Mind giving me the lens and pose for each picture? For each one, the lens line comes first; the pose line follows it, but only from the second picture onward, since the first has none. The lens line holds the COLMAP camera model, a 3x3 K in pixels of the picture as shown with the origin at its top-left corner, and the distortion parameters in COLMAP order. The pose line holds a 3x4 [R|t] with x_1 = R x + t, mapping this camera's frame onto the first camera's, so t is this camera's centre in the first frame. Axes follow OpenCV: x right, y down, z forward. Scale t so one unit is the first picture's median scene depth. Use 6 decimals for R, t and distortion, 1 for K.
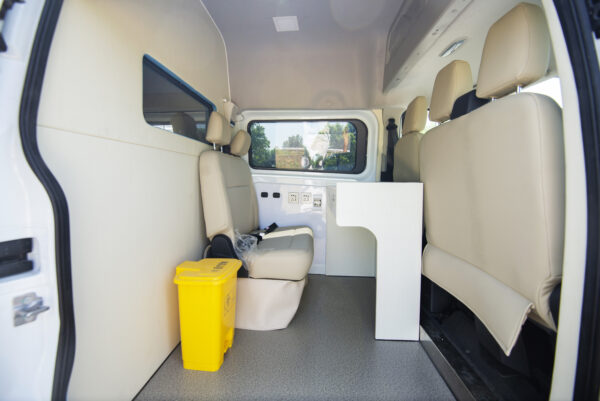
lens RADIAL K [[275.7, 0, 300.2], [0, 275.7, 195.5], [0, 0, 1]] dist [-0.012931, -0.015260]
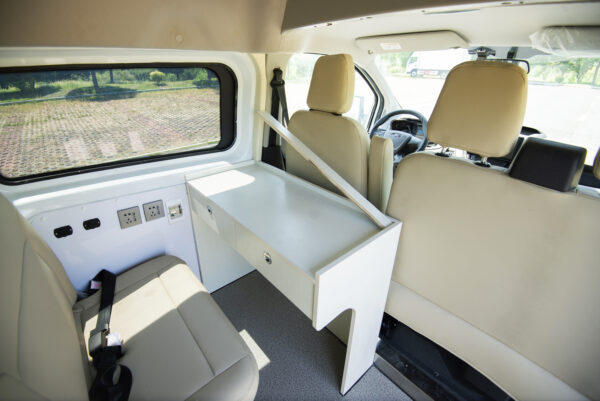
lens RADIAL K [[275.7, 0, 300.2], [0, 275.7, 195.5], [0, 0, 1]] dist [-0.012931, -0.015260]
pose [[0.722999, -0.283132, 0.630166, -0.116848], [0.026698, 0.922931, 0.384040, -0.245965], [-0.690333, -0.260836, 0.674837, 0.439069]]
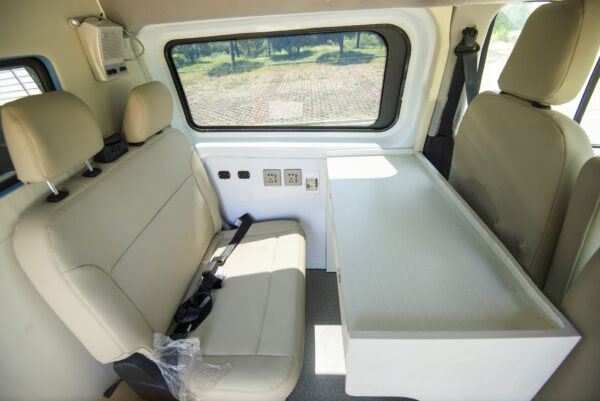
lens RADIAL K [[275.7, 0, 300.2], [0, 275.7, 195.5], [0, 0, 1]] dist [-0.012931, -0.015260]
pose [[0.998587, -0.032964, -0.041673, 0.065416], [0.048299, 0.890032, 0.453332, -0.244443], [0.022146, -0.454705, 0.890367, 0.470901]]
